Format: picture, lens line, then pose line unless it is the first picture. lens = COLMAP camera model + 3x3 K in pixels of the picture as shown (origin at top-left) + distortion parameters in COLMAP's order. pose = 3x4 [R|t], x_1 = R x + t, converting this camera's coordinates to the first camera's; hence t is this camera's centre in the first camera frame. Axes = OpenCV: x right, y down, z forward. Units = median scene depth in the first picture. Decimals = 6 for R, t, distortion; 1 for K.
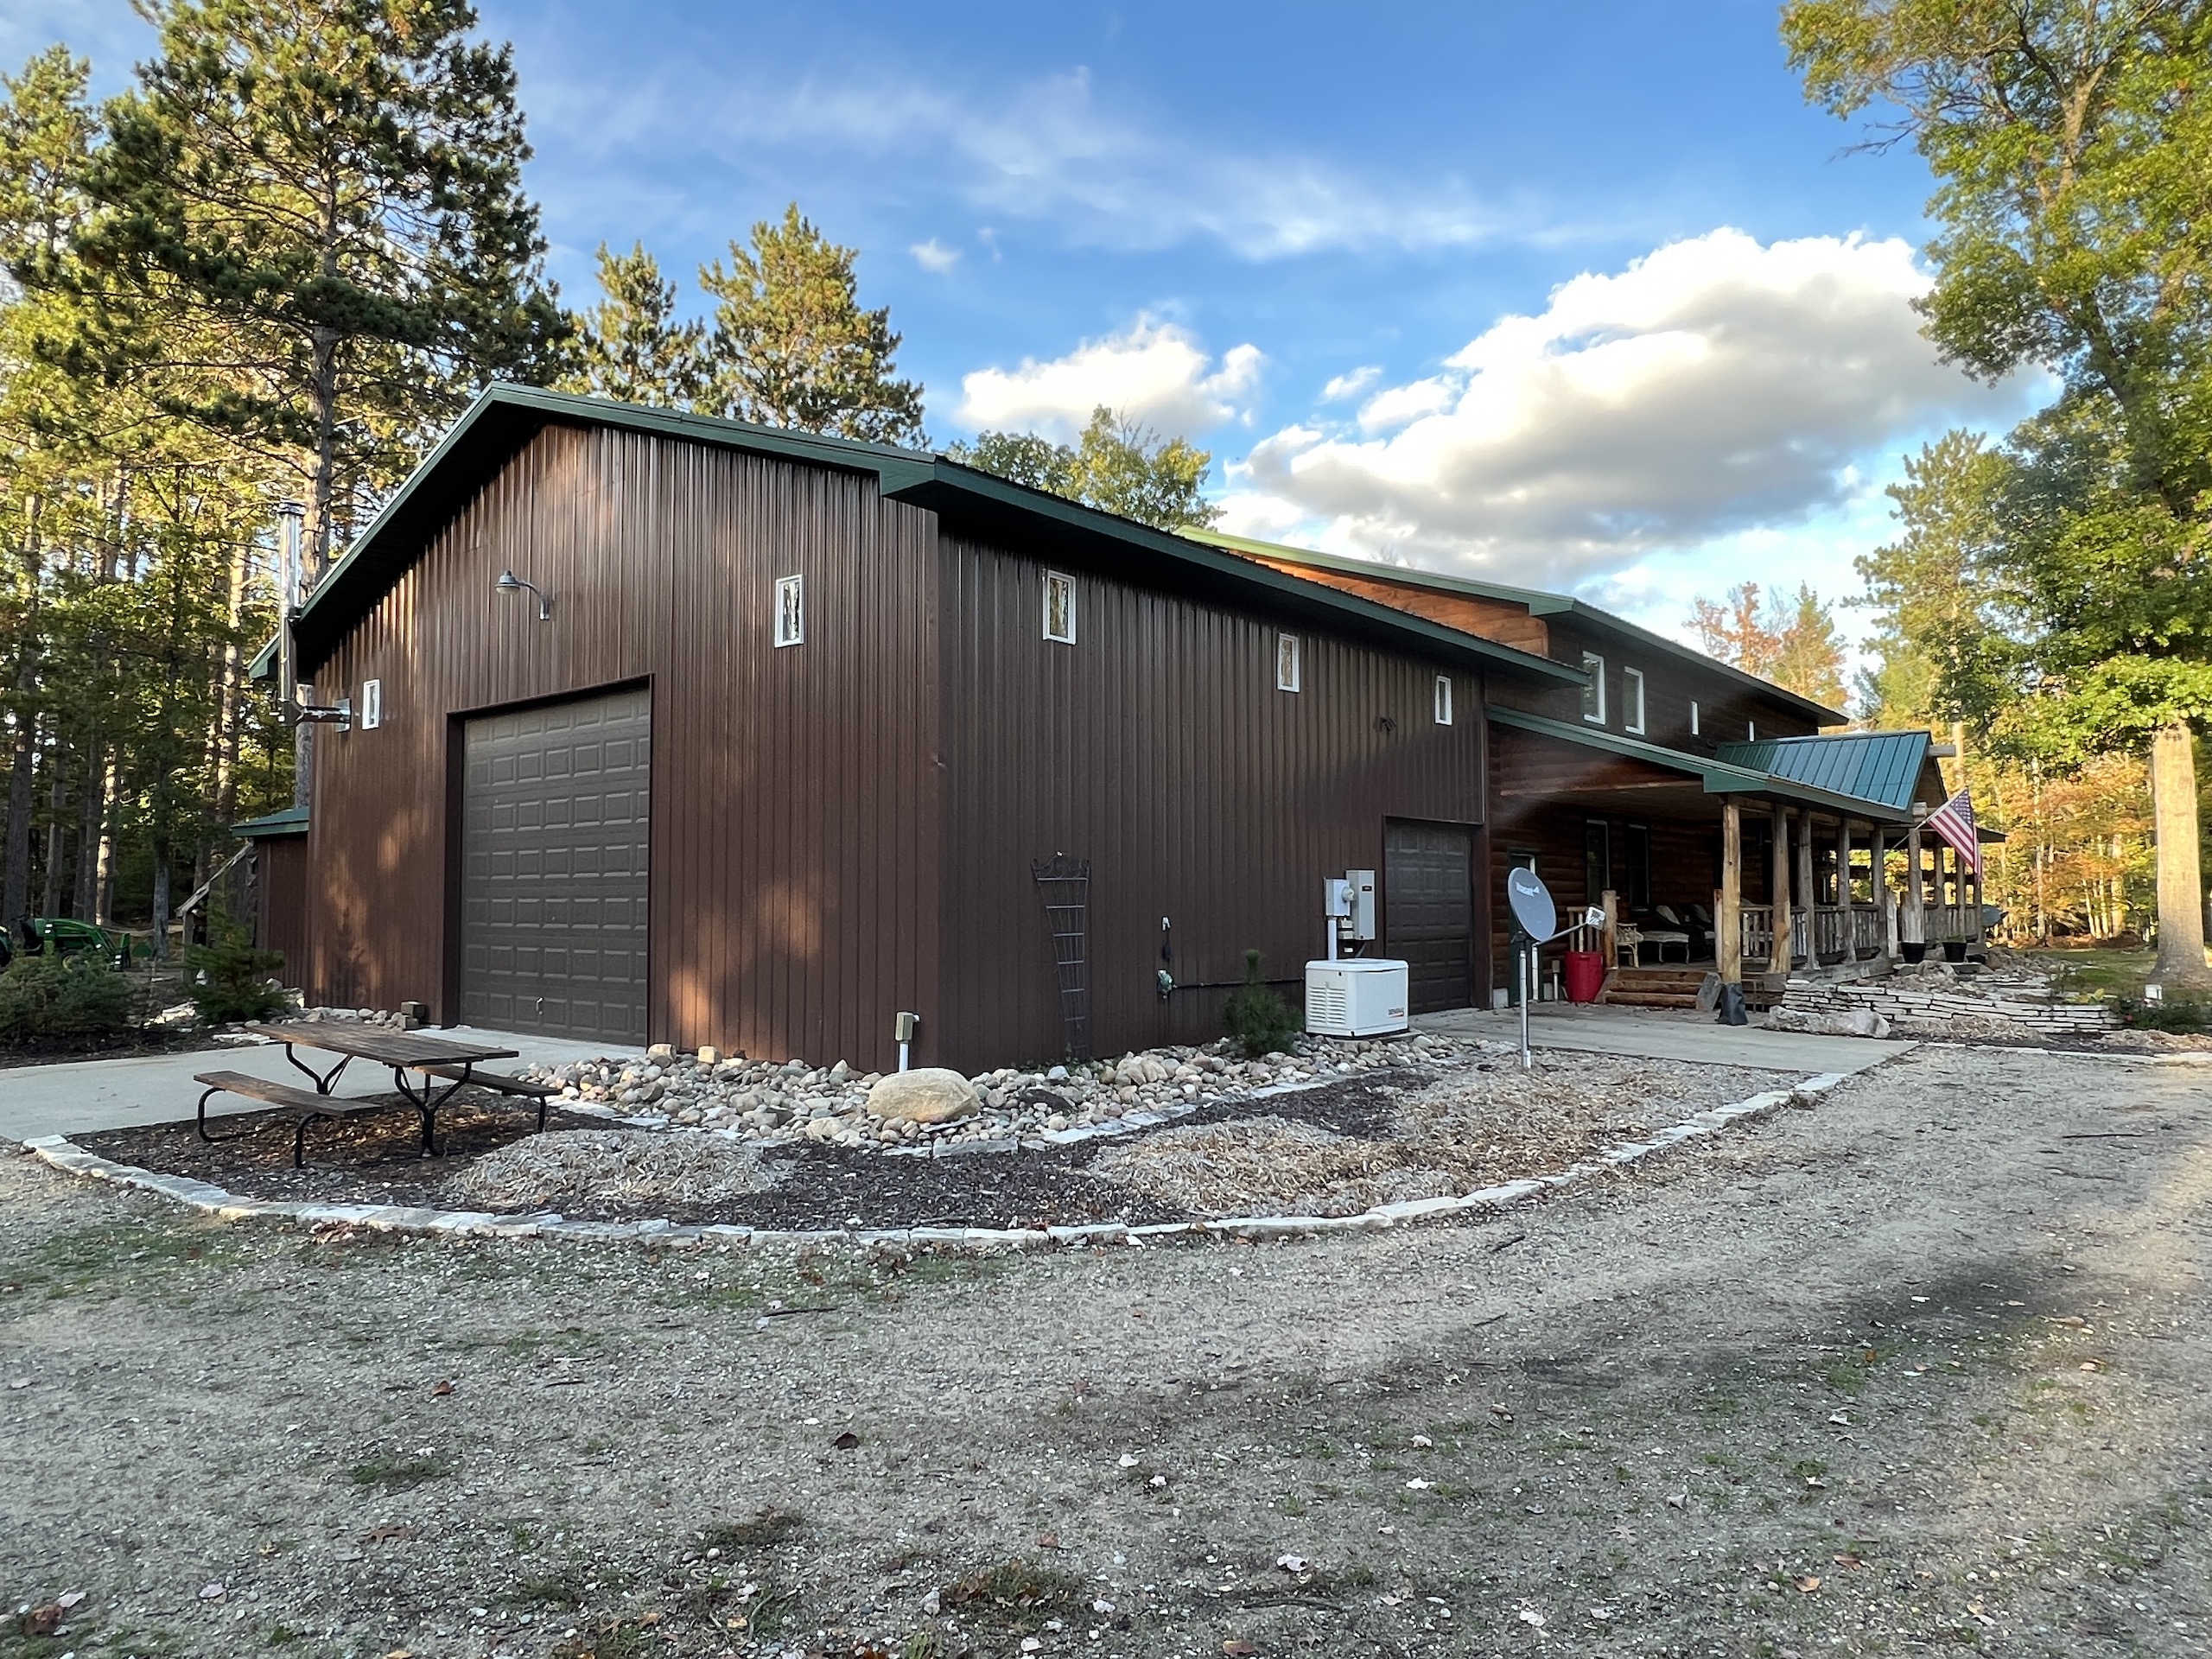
lens RADIAL K [[1359.6, 0, 1103.8], [0, 1359.6, 834.0], [0, 0, 1]] dist [-0.005706, 0.000879]
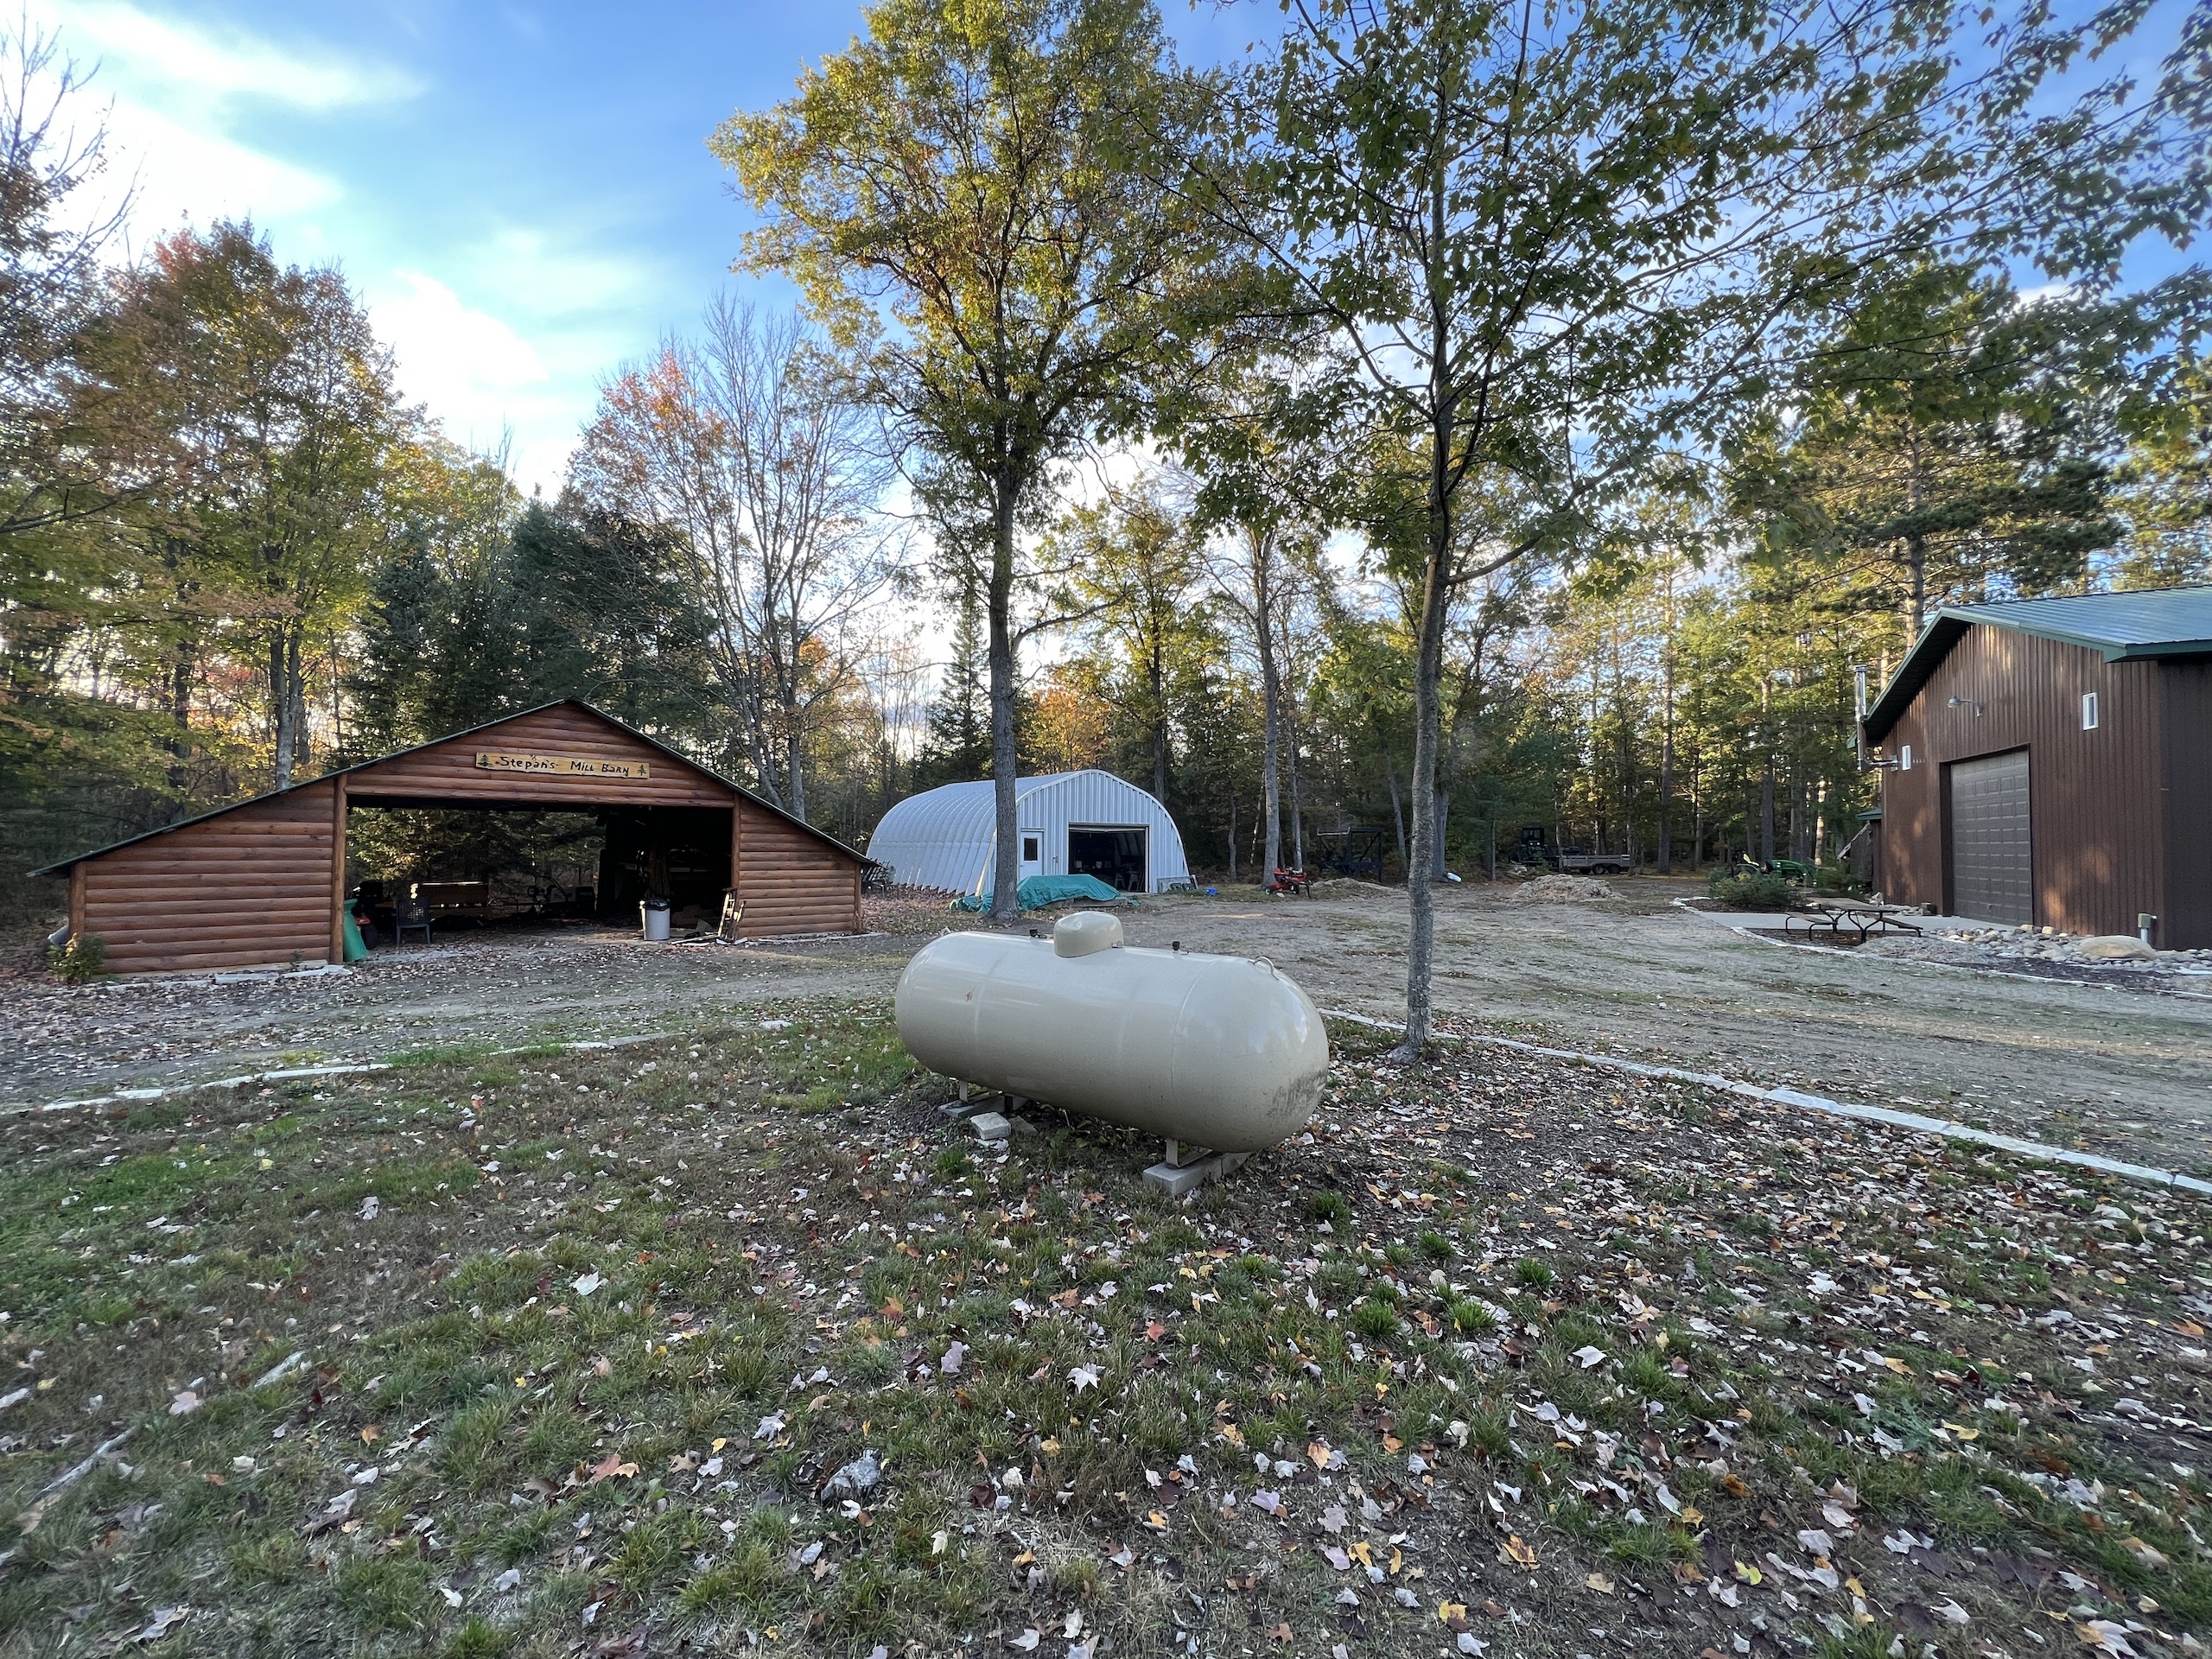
lens RADIAL K [[885.4, 0, 1094.5], [0, 885.4, 831.0], [0, 0, 1]] dist [-0.002003, 0.000924]
pose [[0.221778, -0.024140, -0.974798, 0.598213], [0.052003, 0.998564, -0.012897, -0.038737], [0.973710, -0.047832, 0.222714, -0.612049]]
